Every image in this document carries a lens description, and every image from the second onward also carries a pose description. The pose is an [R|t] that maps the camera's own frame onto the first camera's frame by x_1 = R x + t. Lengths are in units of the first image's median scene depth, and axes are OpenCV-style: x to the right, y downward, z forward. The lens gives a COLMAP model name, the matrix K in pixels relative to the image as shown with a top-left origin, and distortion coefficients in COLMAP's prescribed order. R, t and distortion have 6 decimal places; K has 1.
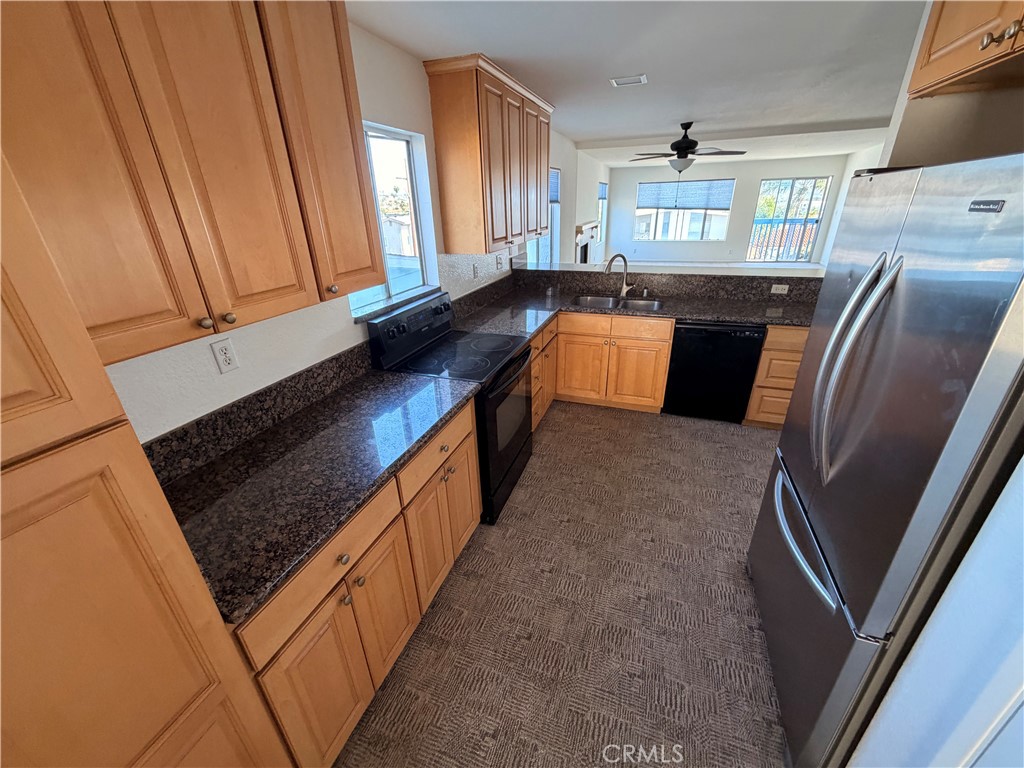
lens RADIAL K [[408.7, 0, 512.0], [0, 408.7, 384.0], [0, 0, 1]] dist [0.002413, -0.000413]
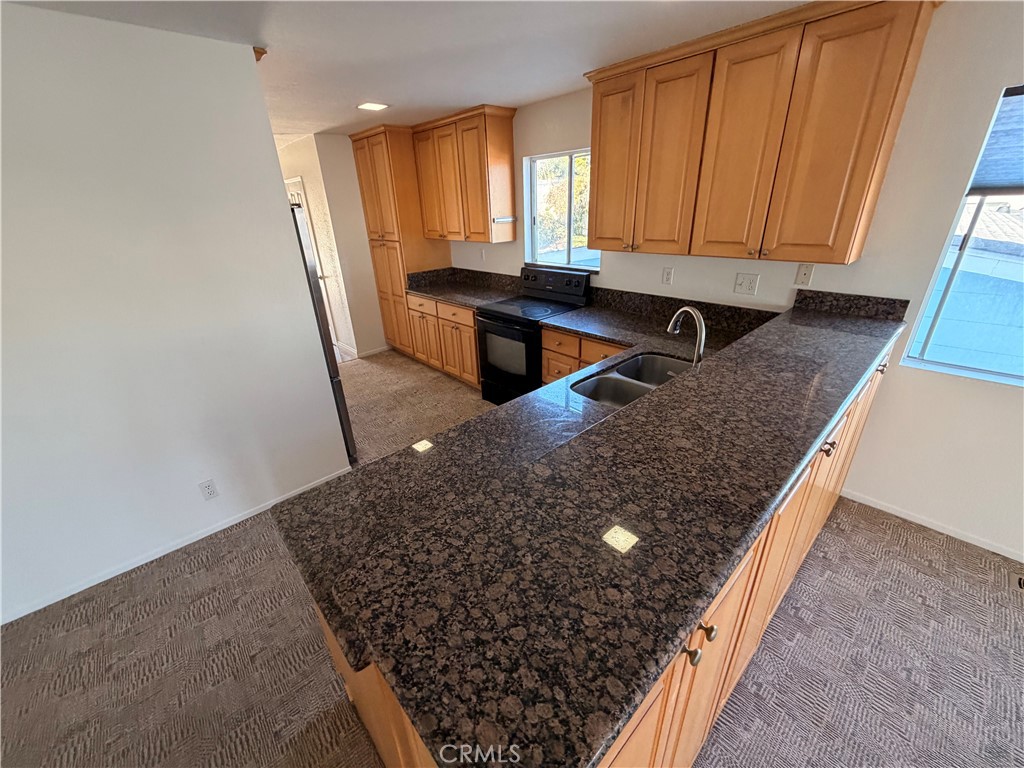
lens RADIAL K [[408.7, 0, 512.0], [0, 408.7, 384.0], [0, 0, 1]] dist [0.002413, -0.000413]
pose [[-0.456990, 0.403028, -0.792924, 1.298267], [-0.316723, 0.759293, 0.568473, -0.743560], [0.831172, 0.510923, -0.219340, 1.535578]]
